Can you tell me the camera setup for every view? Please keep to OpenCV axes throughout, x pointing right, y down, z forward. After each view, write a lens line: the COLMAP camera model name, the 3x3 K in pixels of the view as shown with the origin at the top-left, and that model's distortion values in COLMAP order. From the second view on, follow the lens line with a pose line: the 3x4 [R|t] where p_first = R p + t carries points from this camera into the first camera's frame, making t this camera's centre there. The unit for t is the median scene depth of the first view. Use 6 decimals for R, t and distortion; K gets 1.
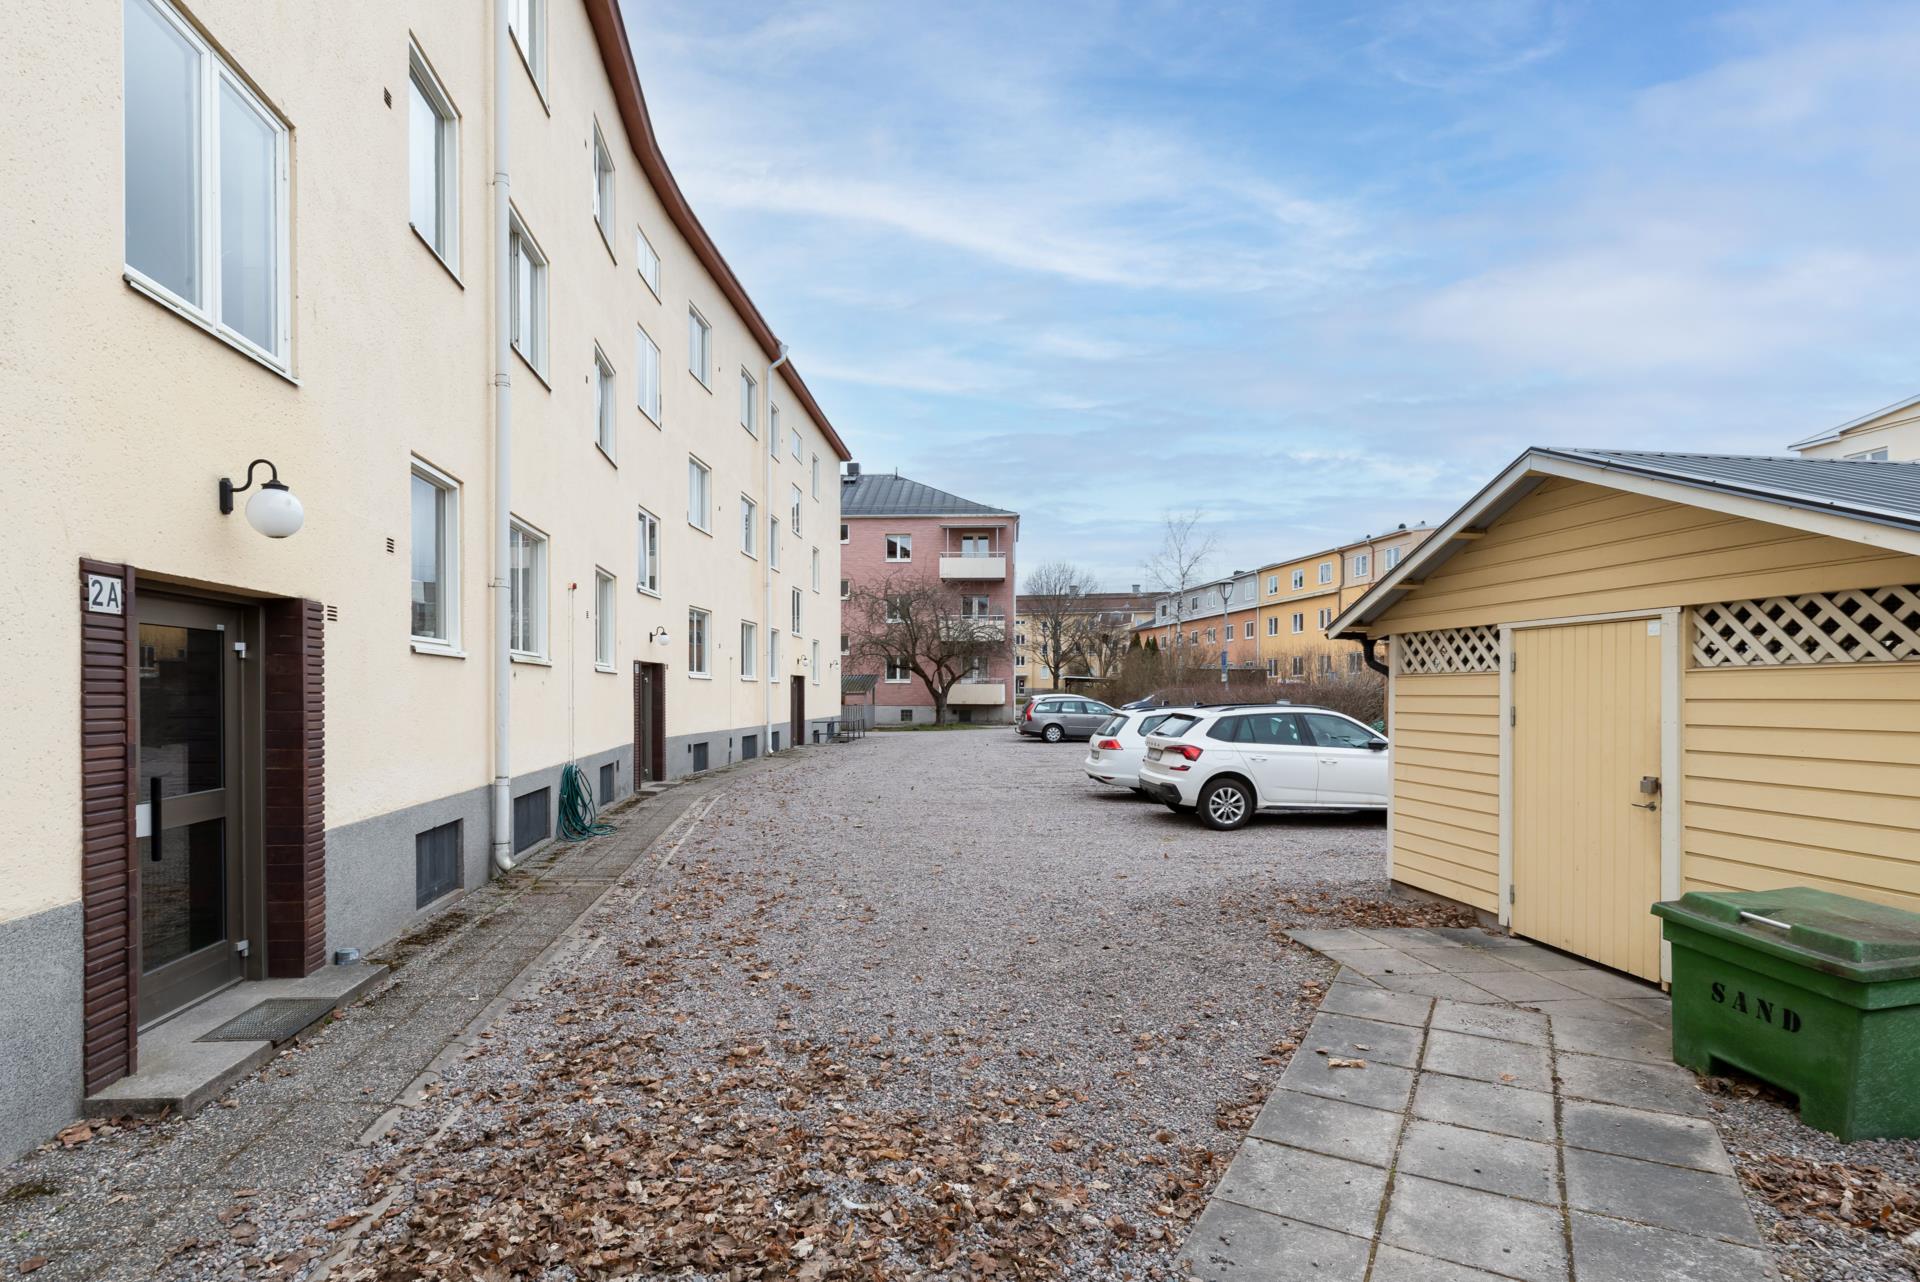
lens RADIAL K [[960.2, 0, 914.8], [0, 960.2, 699.0], [0, 0, 1]] dist [-0.000107, -0.000171]
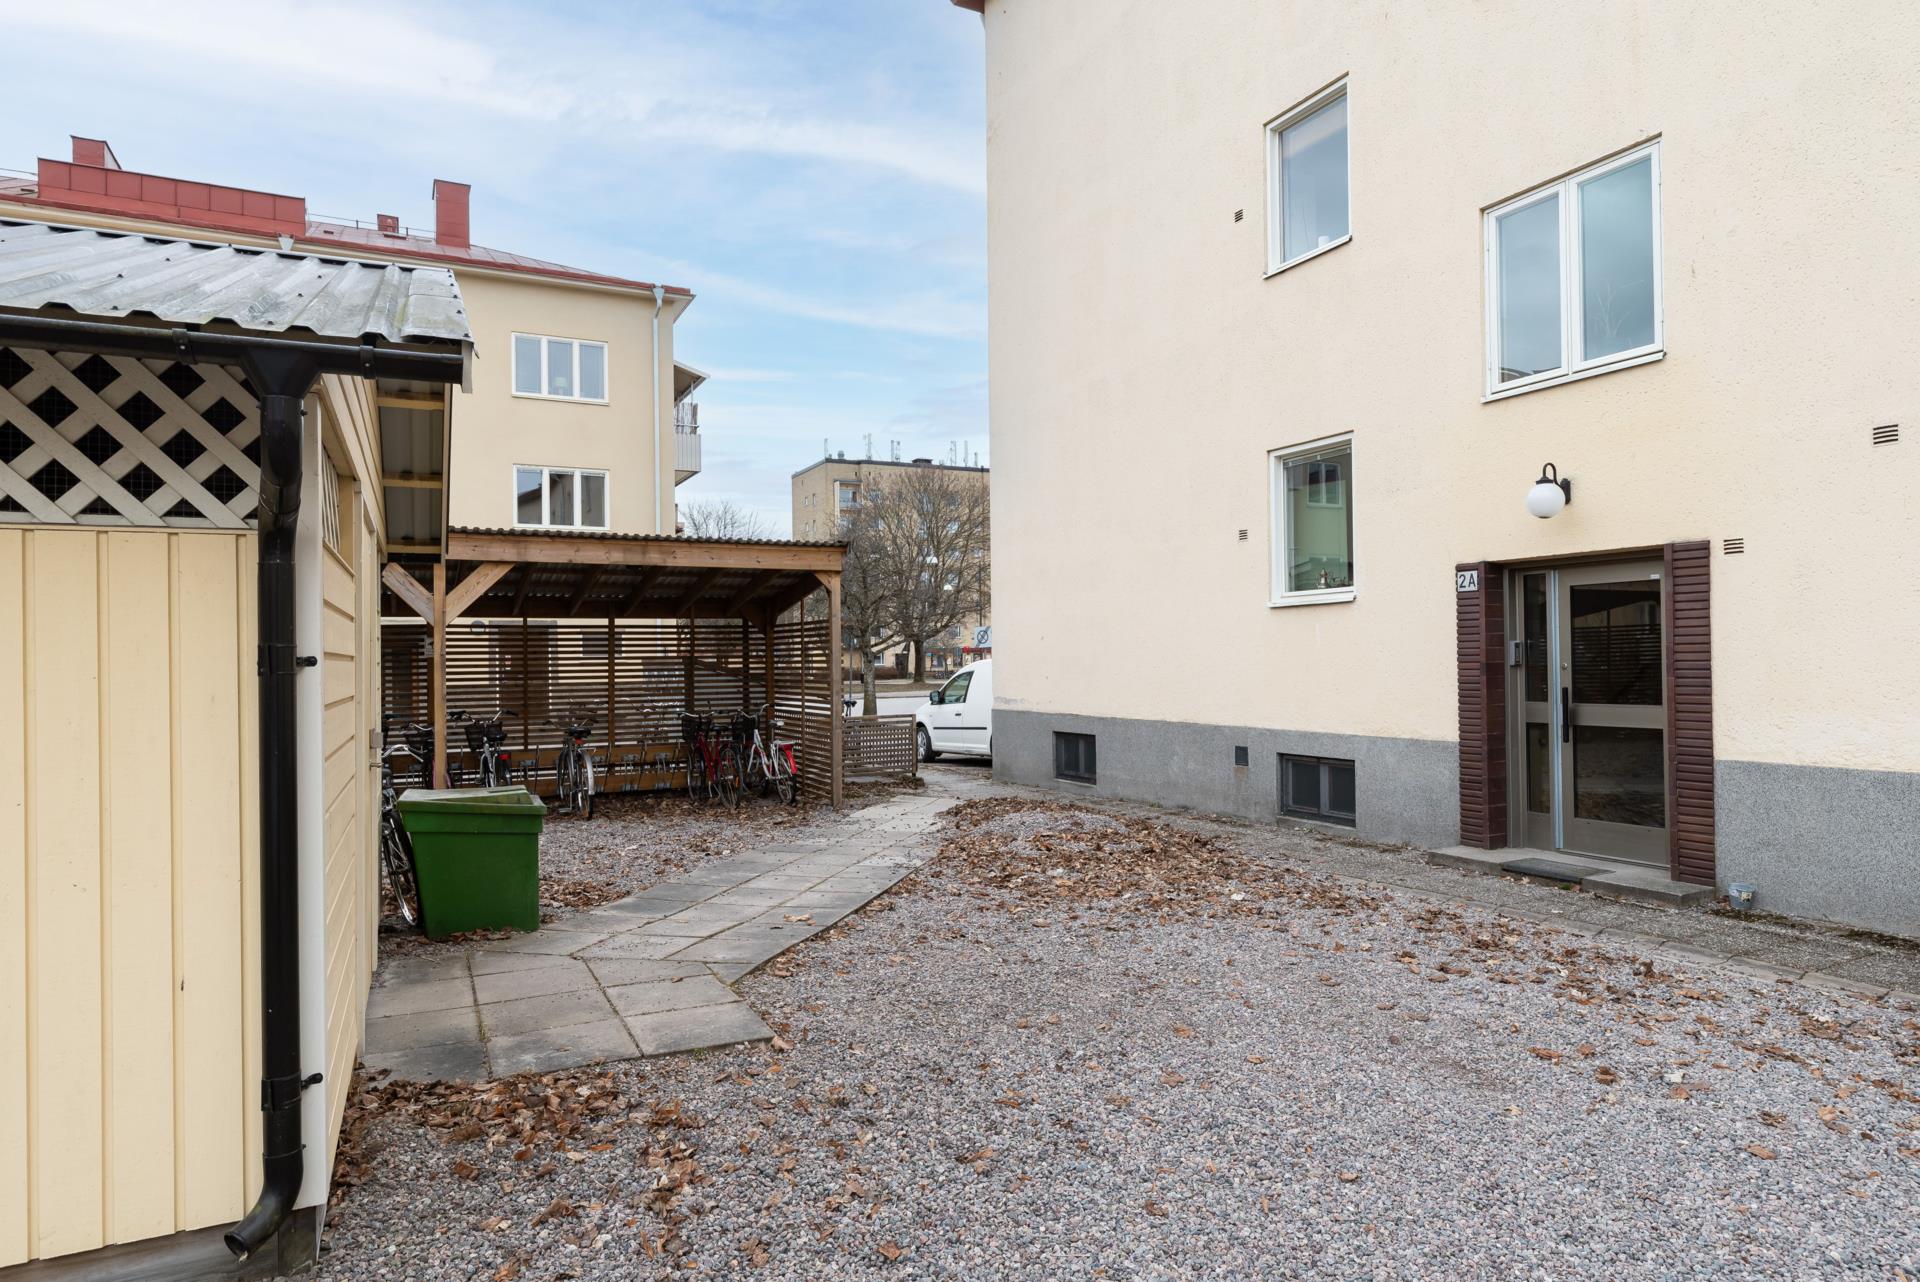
lens RADIAL K [[1123.6, 0, 959.6], [0, 1123.6, 646.9], [0, 0, 1]] dist [0.001914, 0.000016]
pose [[-0.938071, -0.001279, -0.346441, 0.726723], [0.001372, 0.999972, -0.007406, 0.029492], [0.346441, -0.007423, -0.938042, 2.353986]]
